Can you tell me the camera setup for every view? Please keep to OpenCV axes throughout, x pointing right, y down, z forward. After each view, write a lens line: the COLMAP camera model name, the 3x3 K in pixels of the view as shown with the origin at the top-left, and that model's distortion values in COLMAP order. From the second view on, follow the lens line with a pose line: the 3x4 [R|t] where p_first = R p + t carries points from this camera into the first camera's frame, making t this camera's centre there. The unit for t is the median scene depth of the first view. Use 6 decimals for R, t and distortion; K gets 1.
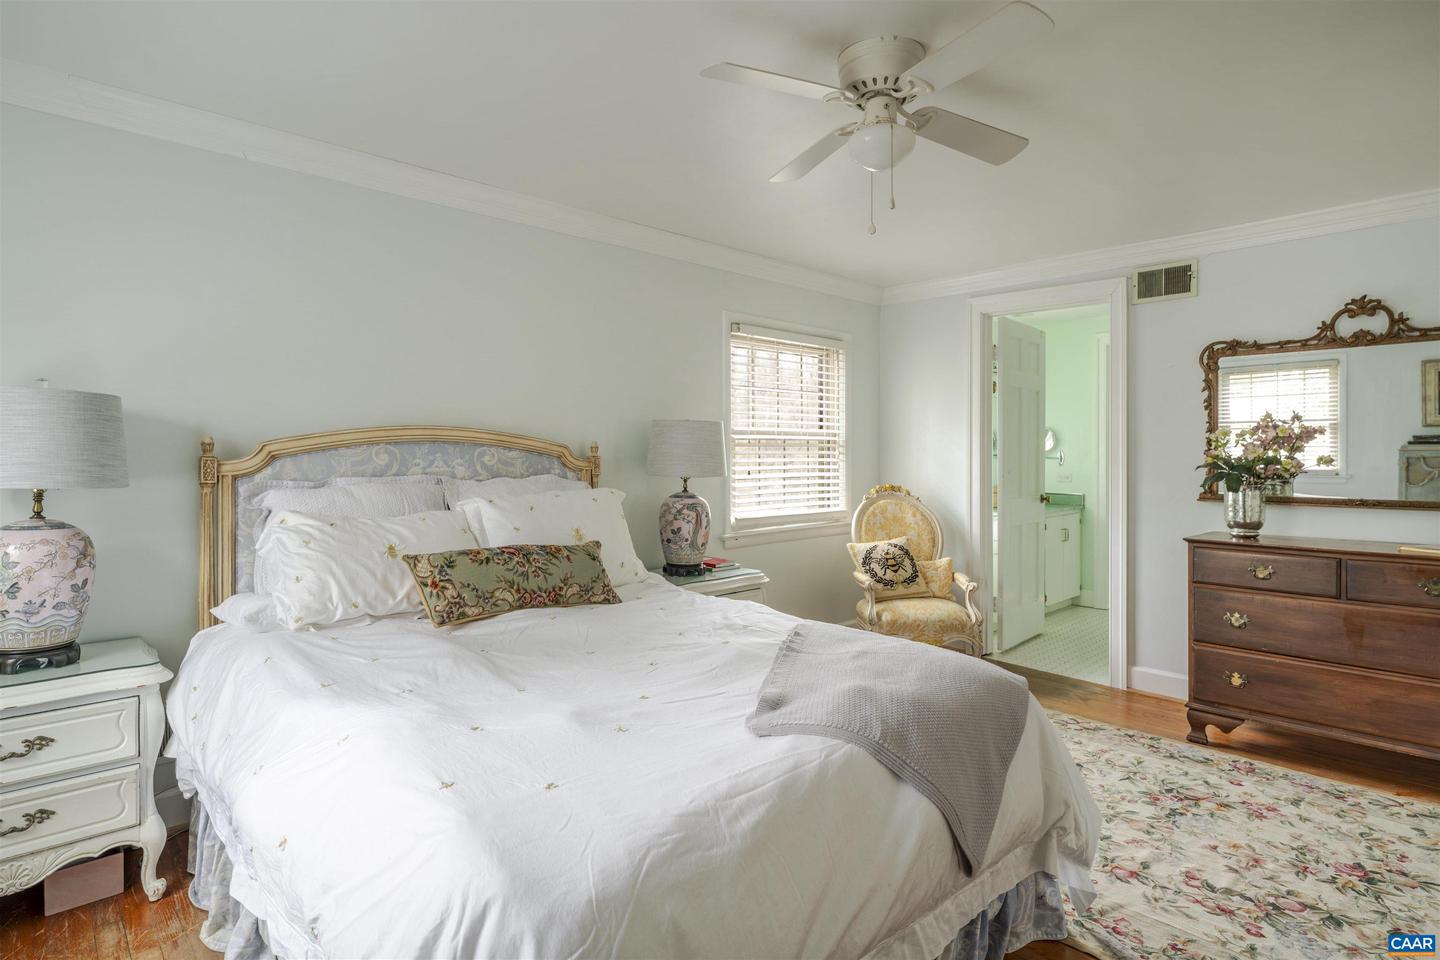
lens RADIAL K [[744.0, 0, 748.4], [0, 744.0, 476.8], [0, 0, 1]] dist [-0.000981, -0.000260]
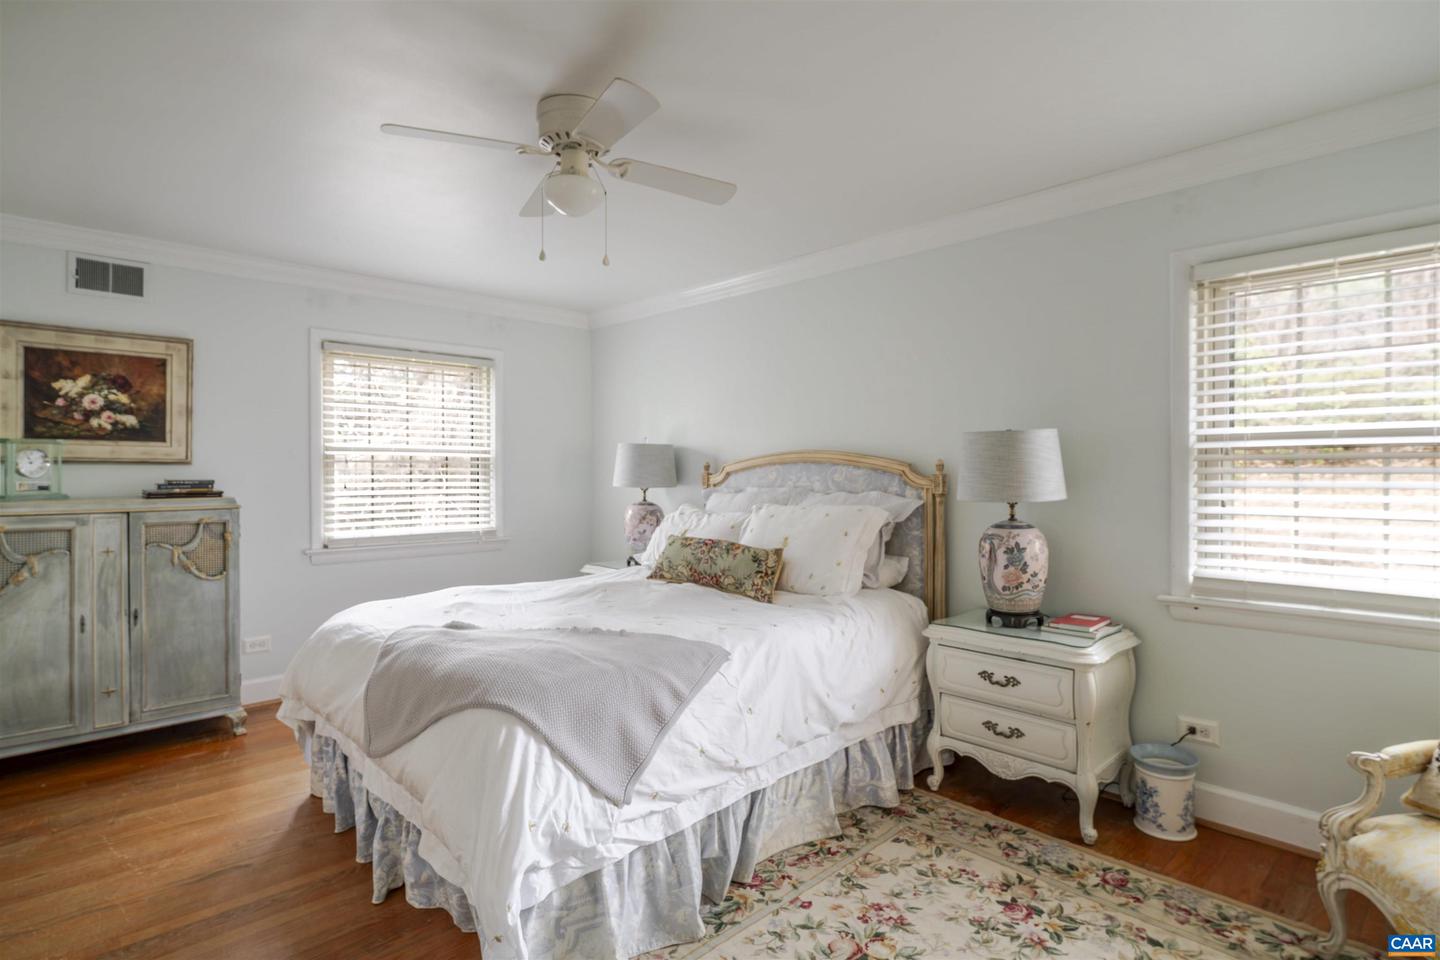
lens RADIAL K [[744.0, 0, 748.4], [0, 744.0, 476.8], [0, 0, 1]] dist [-0.000981, -0.000260]
pose [[0.006993, 0.000672, -0.999975, 0.849191], [-0.038804, 0.999247, 0.000400, -0.018255], [0.999222, 0.038800, 0.007014, 0.864478]]
